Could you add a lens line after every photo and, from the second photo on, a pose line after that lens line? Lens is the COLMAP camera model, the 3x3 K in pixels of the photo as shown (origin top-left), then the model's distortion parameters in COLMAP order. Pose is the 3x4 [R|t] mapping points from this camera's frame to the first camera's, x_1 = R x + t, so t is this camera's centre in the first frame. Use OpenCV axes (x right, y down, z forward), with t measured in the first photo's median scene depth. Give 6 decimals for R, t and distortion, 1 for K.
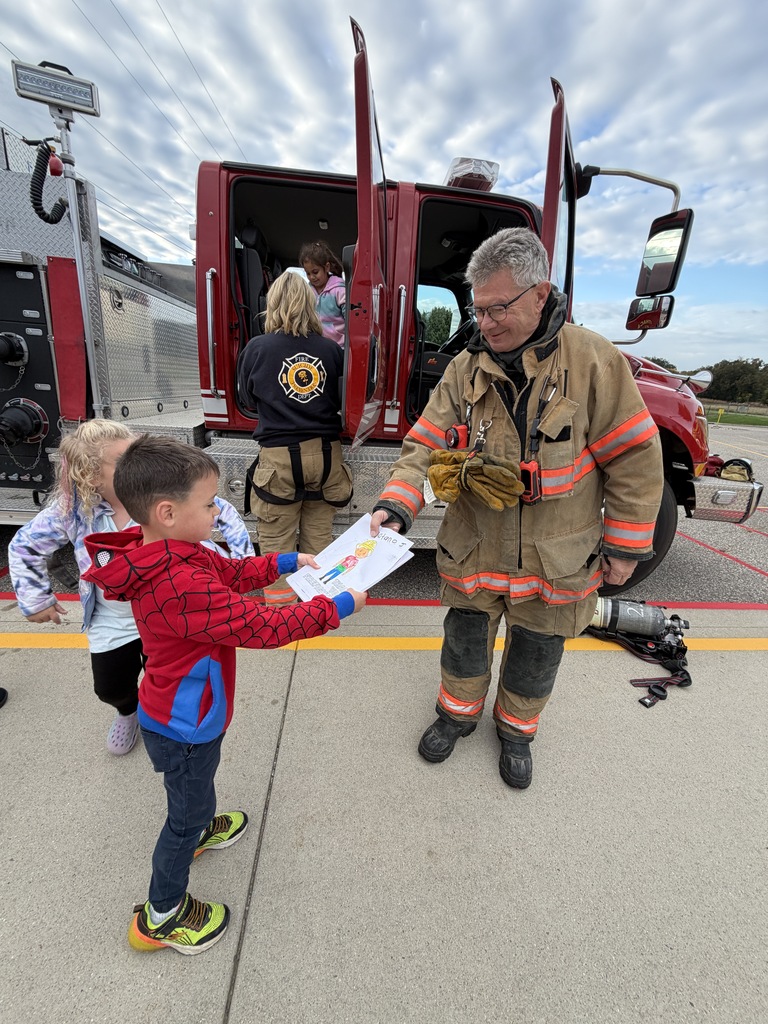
lens RADIAL K [[413.7, 0, 384.8], [0, 413.7, 508.7], [0, 0, 1]] dist [0.002122, -0.000110]
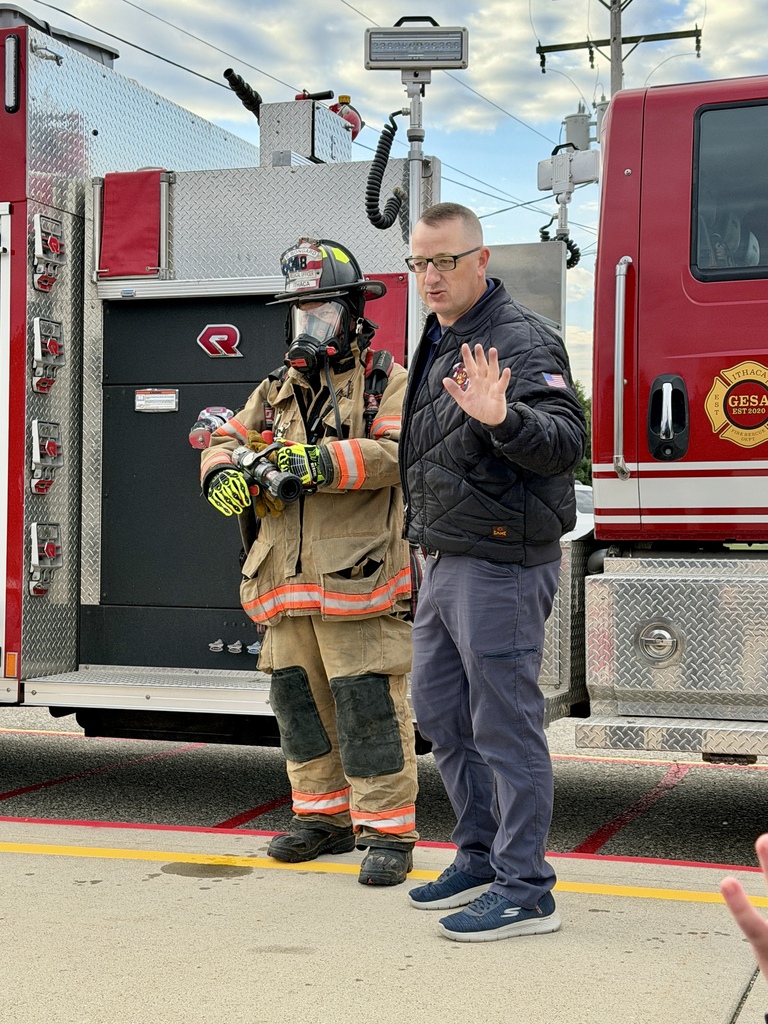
lens RADIAL K [[1629.6, 0, 374.1], [0, 1629.6, 494.0], [0, 0, 1]] dist [0.116046, 0.000000]
pose [[0.903075, -0.070683, -0.423627, 0.191643], [-0.067198, 0.950961, -0.301922, 0.411432], [0.424193, 0.301126, 0.854039, -0.924852]]
